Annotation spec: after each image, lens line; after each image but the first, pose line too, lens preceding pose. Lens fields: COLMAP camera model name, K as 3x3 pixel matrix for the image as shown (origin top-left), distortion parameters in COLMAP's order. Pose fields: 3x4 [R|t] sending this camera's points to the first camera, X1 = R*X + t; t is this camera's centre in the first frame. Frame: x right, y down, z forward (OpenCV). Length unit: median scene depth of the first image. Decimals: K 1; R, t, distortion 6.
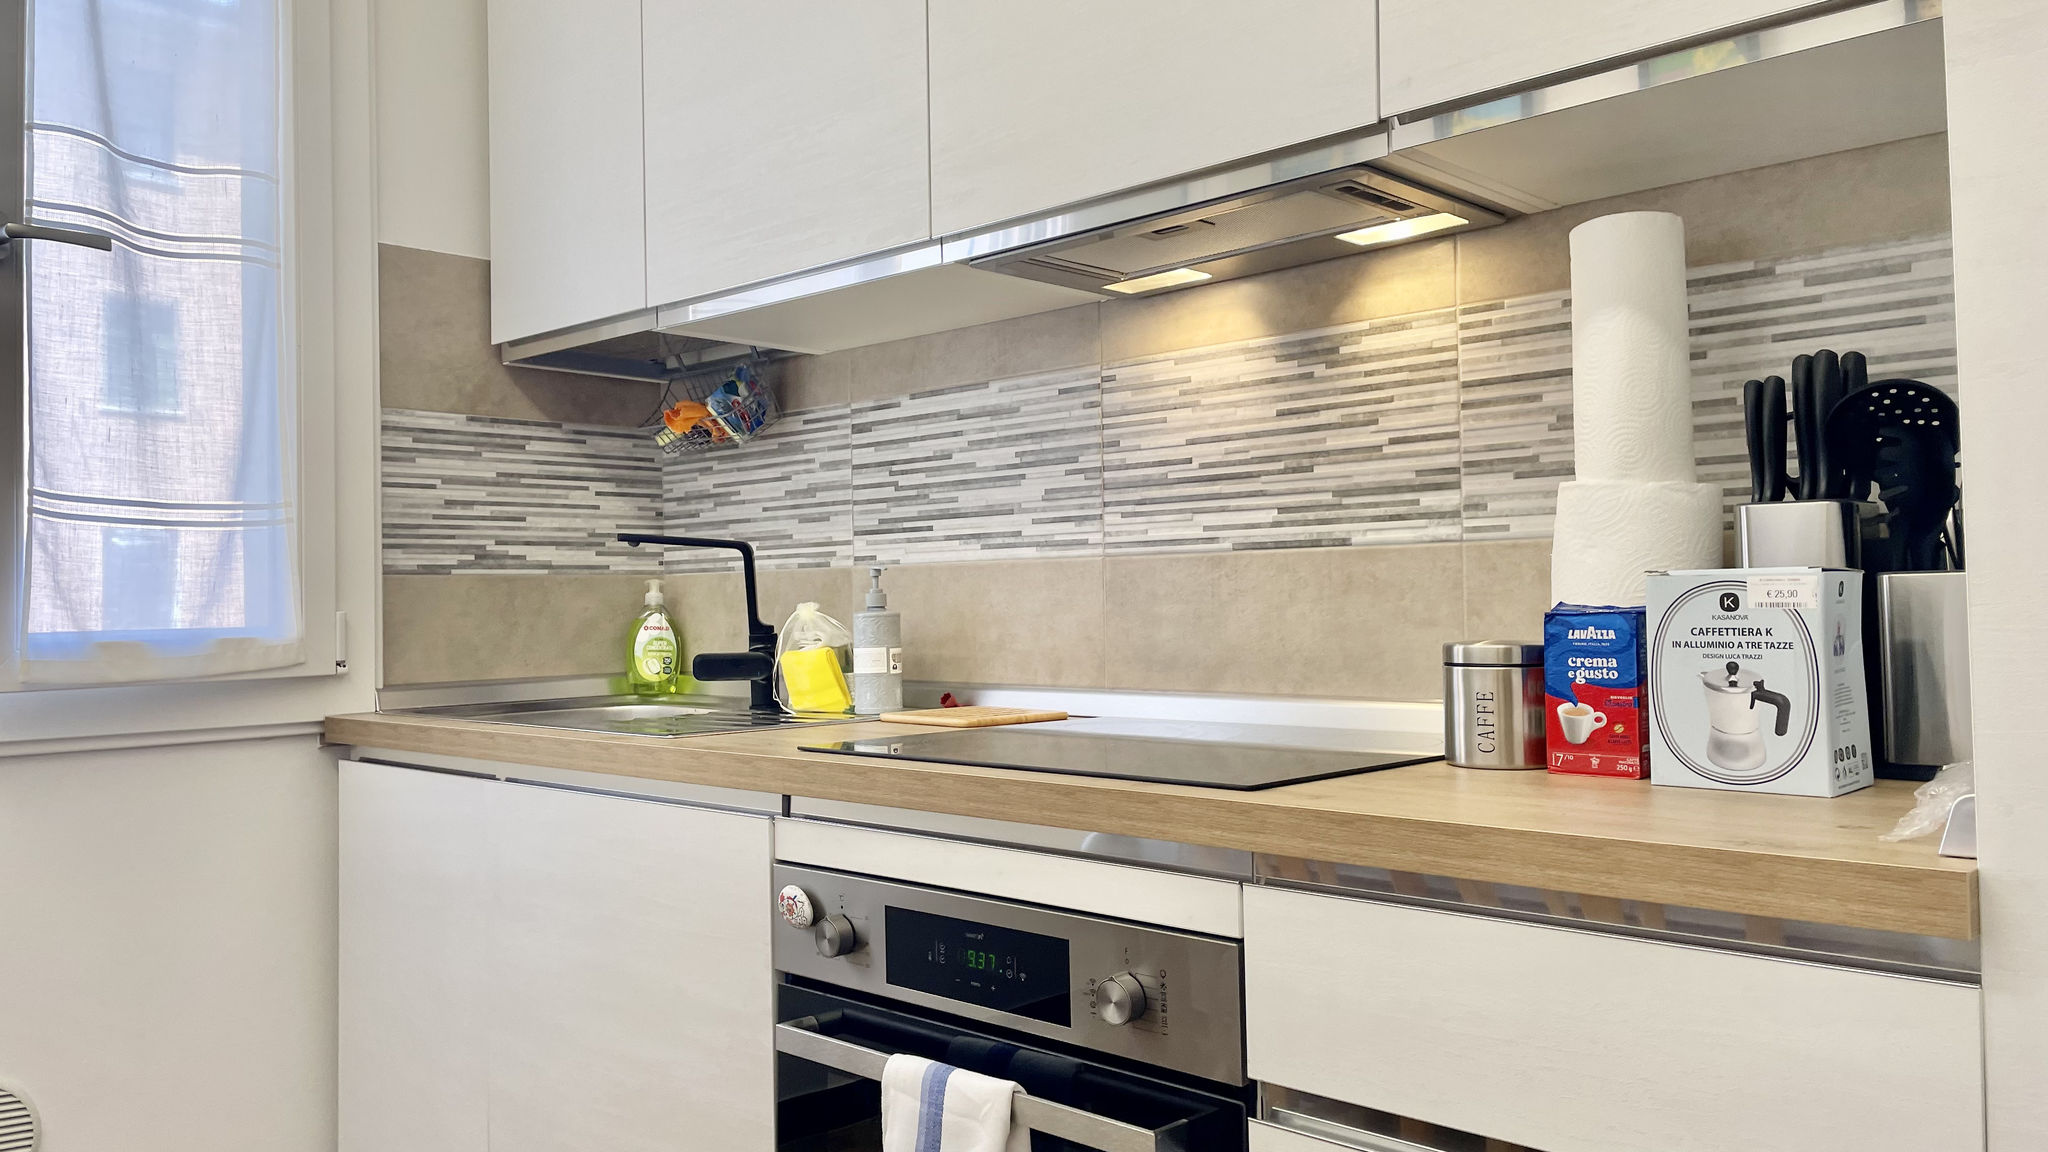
lens RADIAL K [[1533.4, 0, 1021.5], [0, 1533.4, 598.0], [0, 0, 1]] dist [0.071808, -0.064285]
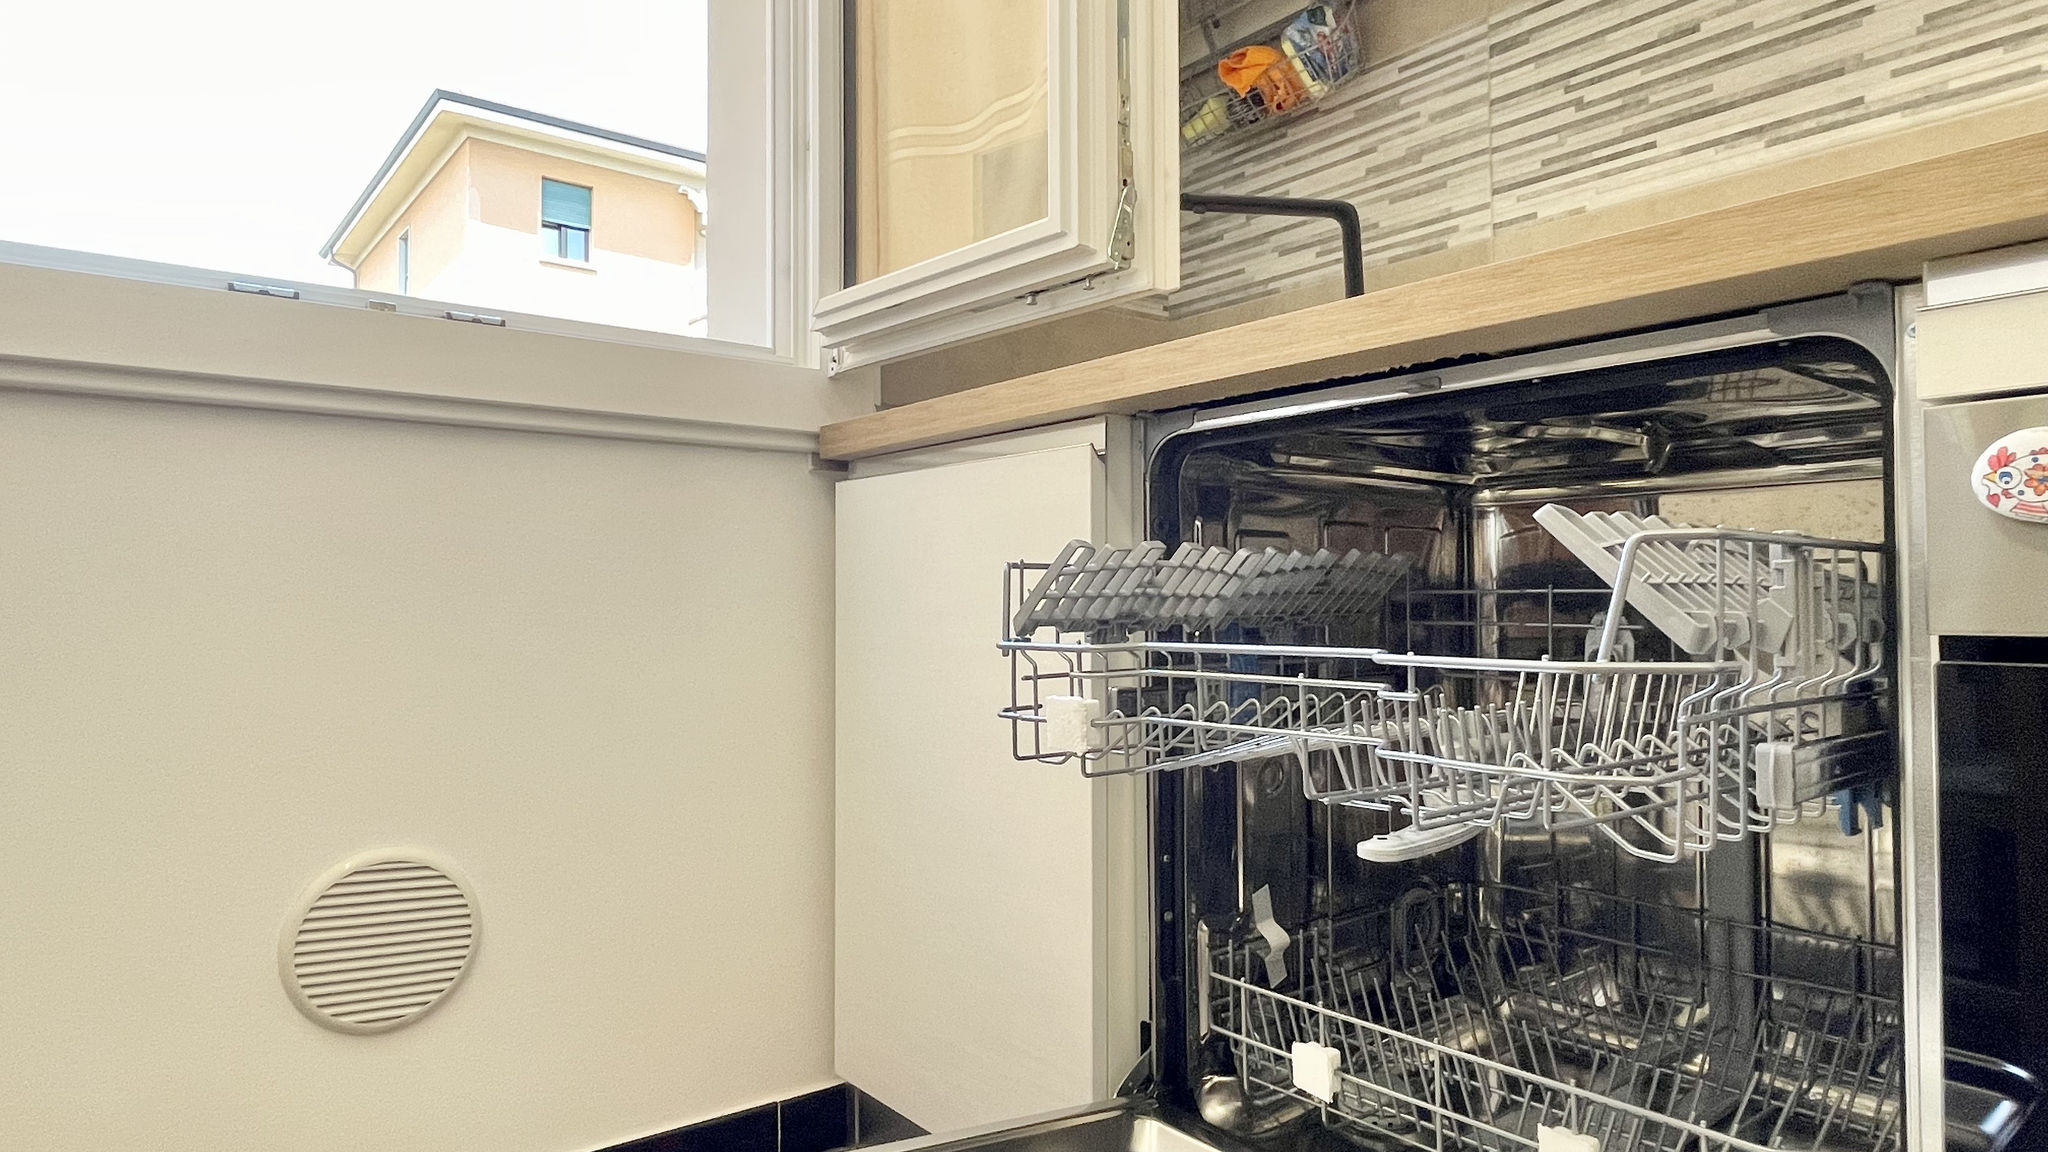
lens RADIAL K [[1232.0, 0, 1035.1], [0, 1232.0, 560.6], [0, 0, 1]] dist [-0.000595, -0.001813]
pose [[0.987926, 0.005176, -0.154841, -0.234885], [-0.006461, 0.999949, -0.007792, 0.140993], [0.154792, 0.008698, 0.987909, 0.388362]]
